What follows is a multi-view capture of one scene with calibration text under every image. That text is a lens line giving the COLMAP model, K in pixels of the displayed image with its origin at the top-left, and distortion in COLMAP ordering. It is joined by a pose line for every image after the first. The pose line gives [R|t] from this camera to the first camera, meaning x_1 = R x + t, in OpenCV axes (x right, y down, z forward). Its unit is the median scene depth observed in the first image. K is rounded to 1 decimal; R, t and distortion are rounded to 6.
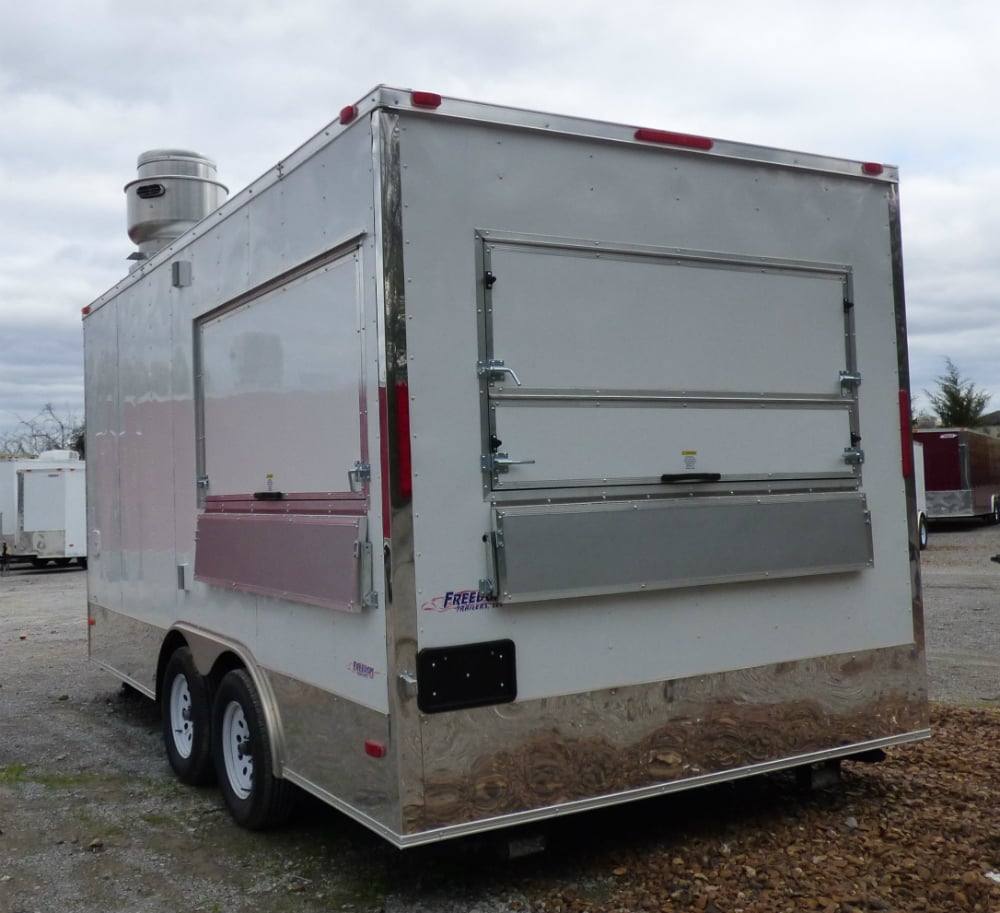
lens RADIAL K [[1121.6, 0, 500.7], [0, 1121.6, 451.4], [0, 0, 1]] dist [-0.016393, 0.000000]
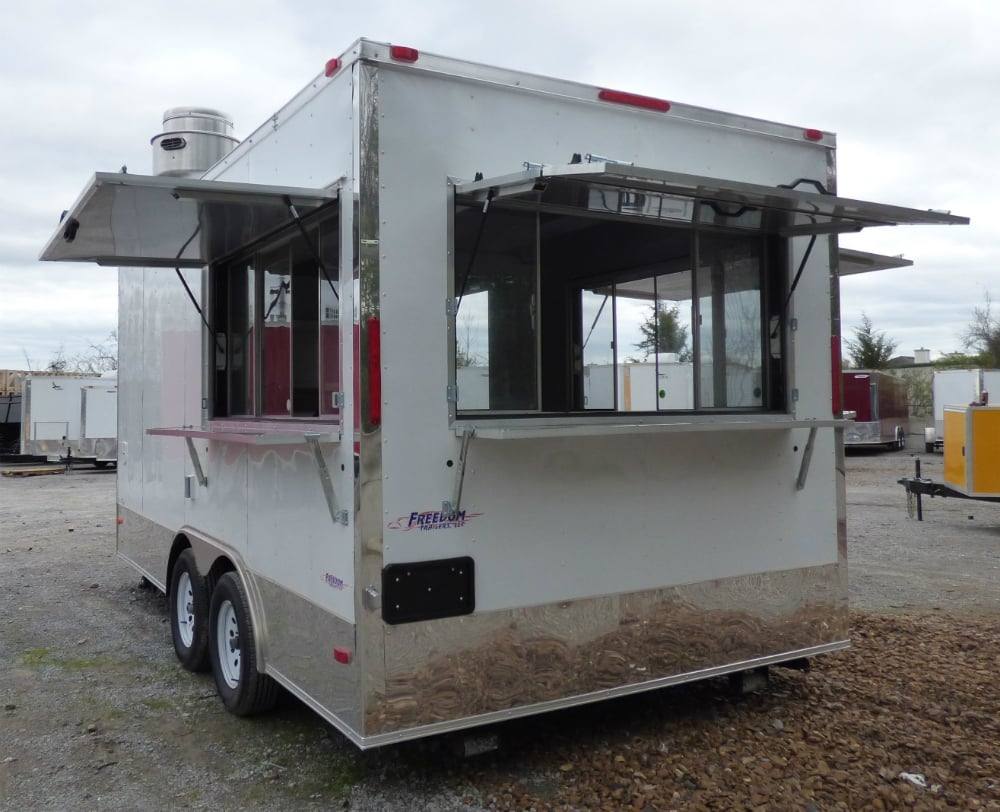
lens RADIAL K [[916.7, 0, 490.8], [0, 916.7, 400.1], [0, 0, 1]] dist [-0.007346, 0.000000]
pose [[0.999694, 0.024701, -0.001505, 0.022282], [-0.024662, 0.999446, 0.022335, -0.003487], [0.002056, -0.022291, 0.999749, 0.098390]]
